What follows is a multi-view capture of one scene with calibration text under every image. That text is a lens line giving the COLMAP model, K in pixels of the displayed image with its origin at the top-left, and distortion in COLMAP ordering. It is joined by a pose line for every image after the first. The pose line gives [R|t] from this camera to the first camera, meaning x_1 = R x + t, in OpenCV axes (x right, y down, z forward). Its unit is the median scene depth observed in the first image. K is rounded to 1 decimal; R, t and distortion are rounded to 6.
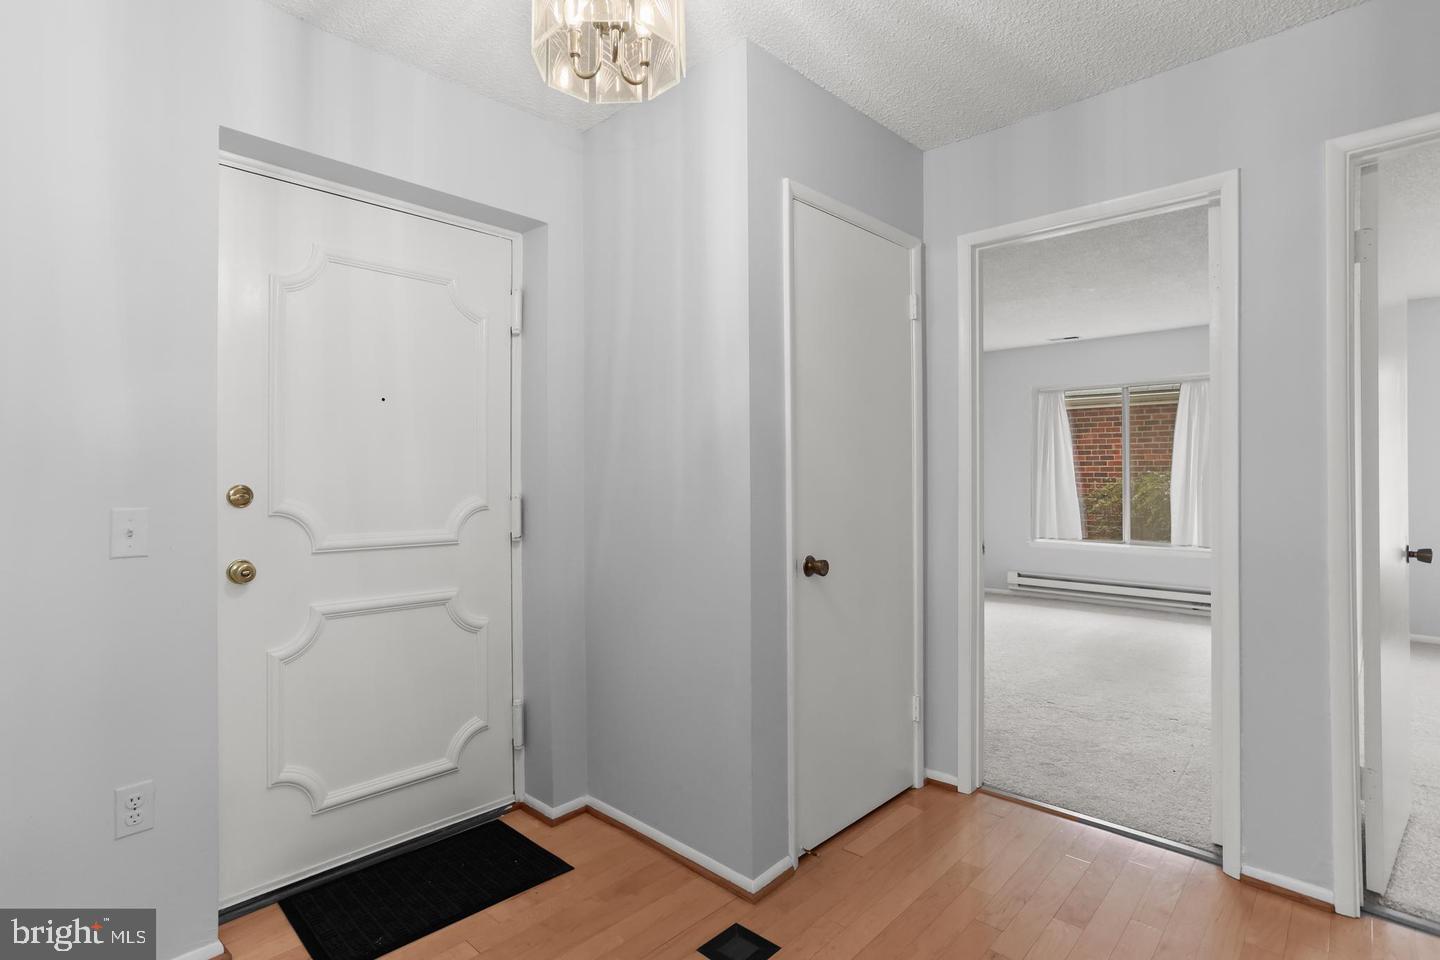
lens RADIAL K [[710.7, 0, 718.6], [0, 710.7, 474.7], [0, 0, 1]] dist [0.003963, 0.000616]
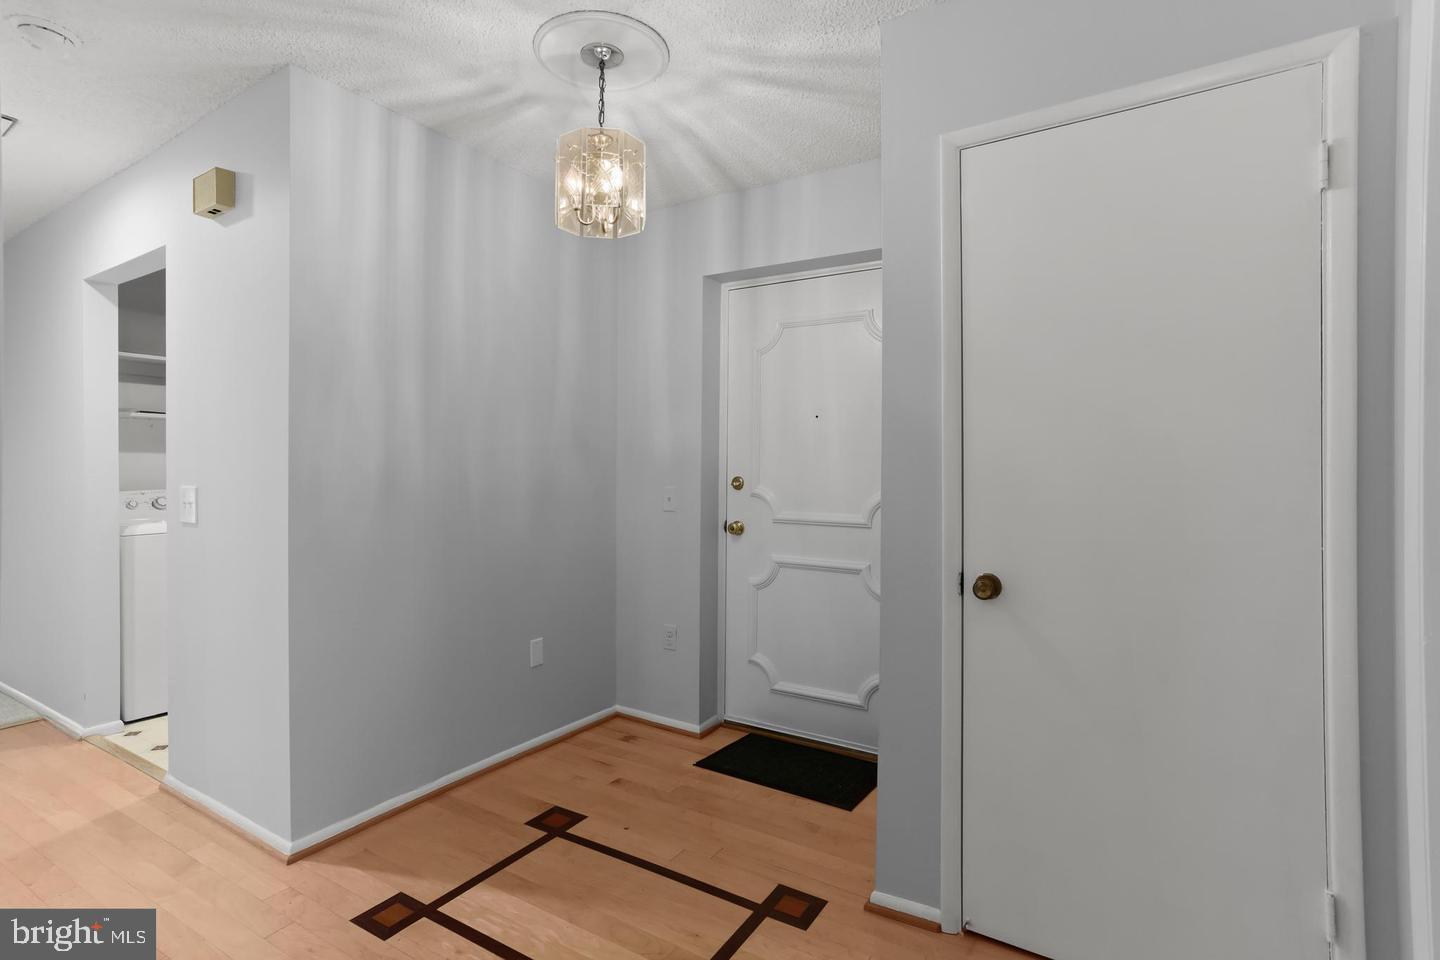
lens RADIAL K [[710.7, 0, 718.7], [0, 710.7, 472.3], [0, 0, 1]] dist [0.003963, 0.000616]
pose [[0.218691, 0.011046, -0.975732, 0.893225], [-0.003965, 0.999938, 0.010432, -0.012003], [0.975786, 0.001587, 0.218721, 0.544683]]
